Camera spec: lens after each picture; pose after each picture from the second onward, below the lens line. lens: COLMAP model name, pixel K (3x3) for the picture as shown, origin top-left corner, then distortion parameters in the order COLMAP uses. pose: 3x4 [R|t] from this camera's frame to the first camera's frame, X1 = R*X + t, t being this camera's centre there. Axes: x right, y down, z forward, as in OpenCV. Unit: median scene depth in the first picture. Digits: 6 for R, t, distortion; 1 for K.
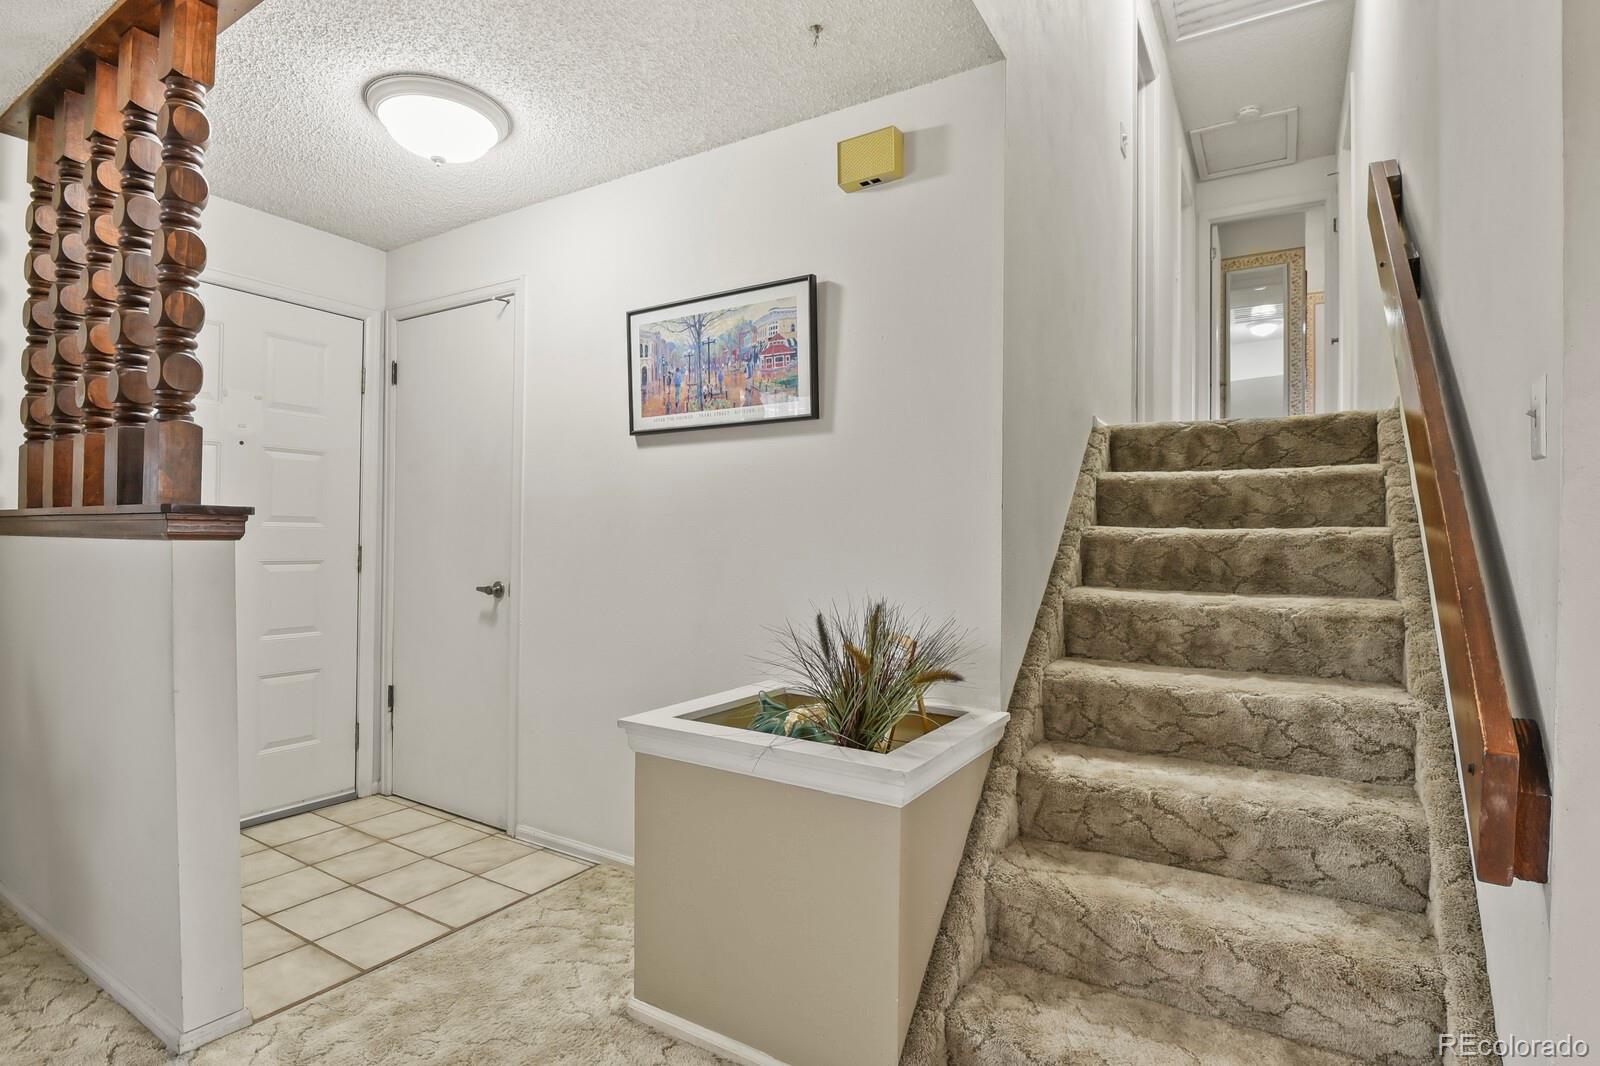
lens RADIAL K [[777.5, 0, 804.6], [0, 777.5, 542.6], [0, 0, 1]] dist [-0.010862, -0.005298]
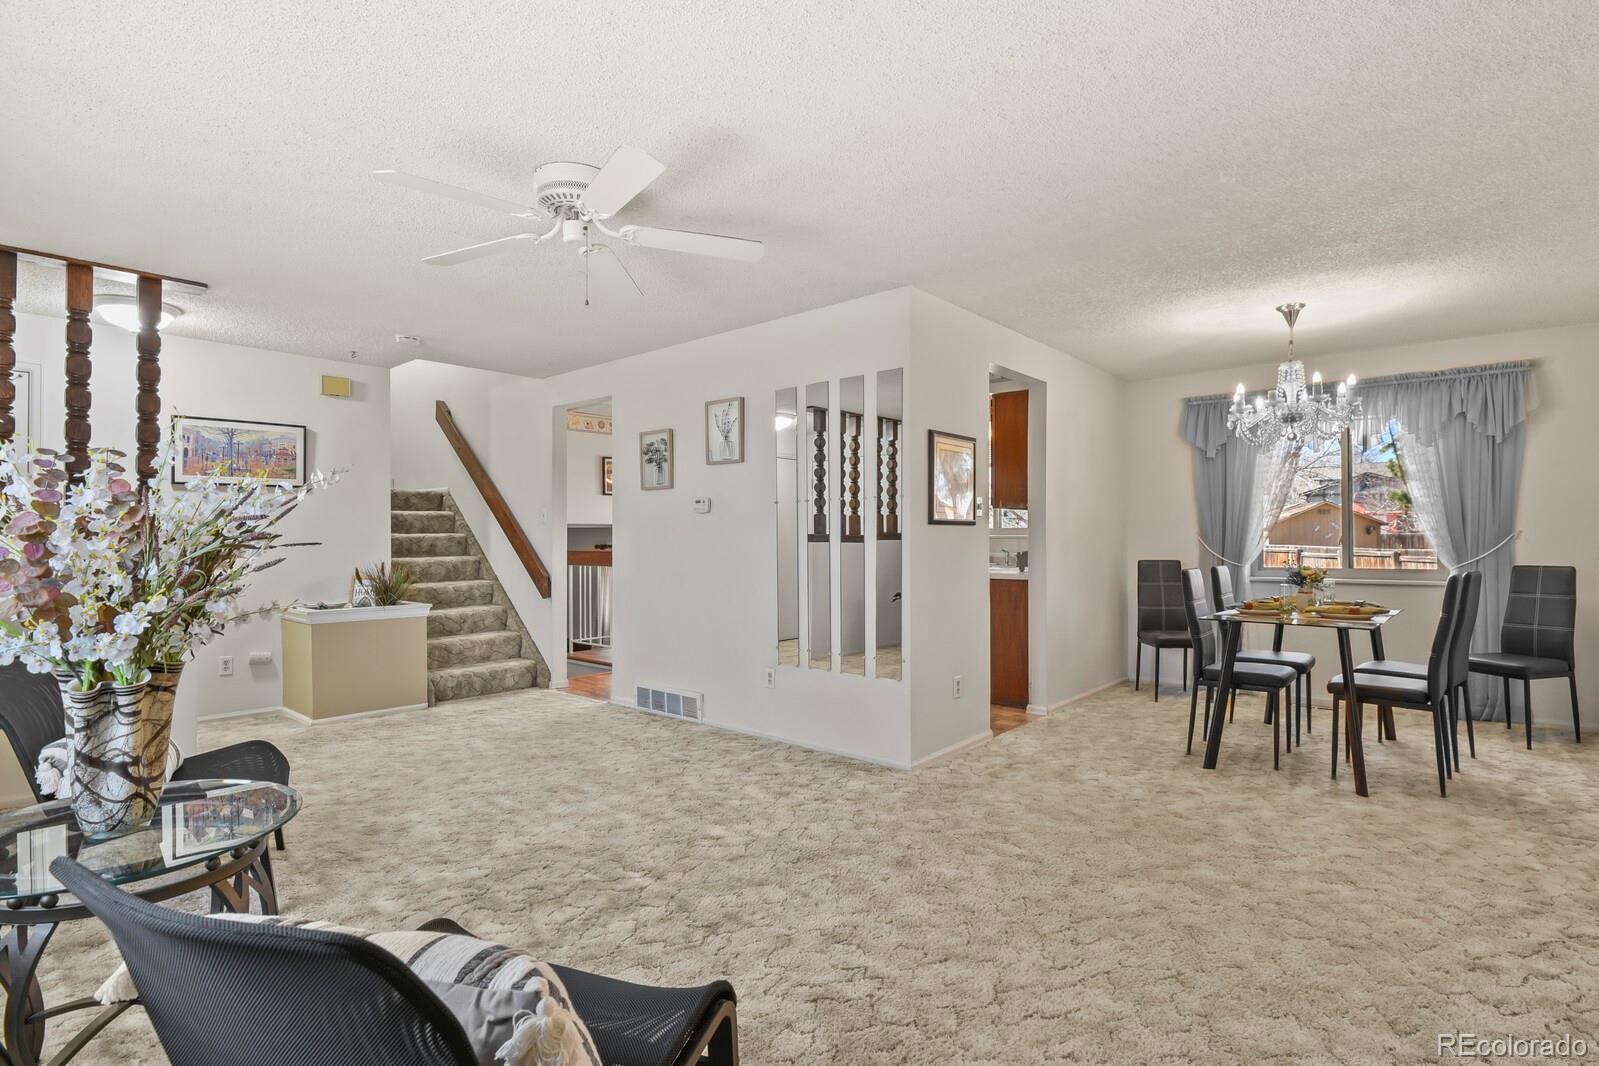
lens RADIAL K [[777.0, 0, 800.5], [0, 777.0, 540.6], [0, 0, 1]] dist [-0.010862, -0.005298]
pose [[0.166045, -0.016660, 0.985978, -2.048191], [0.007299, 0.999851, 0.015665, -0.029630], [-0.986091, 0.004596, 0.166141, -0.847486]]
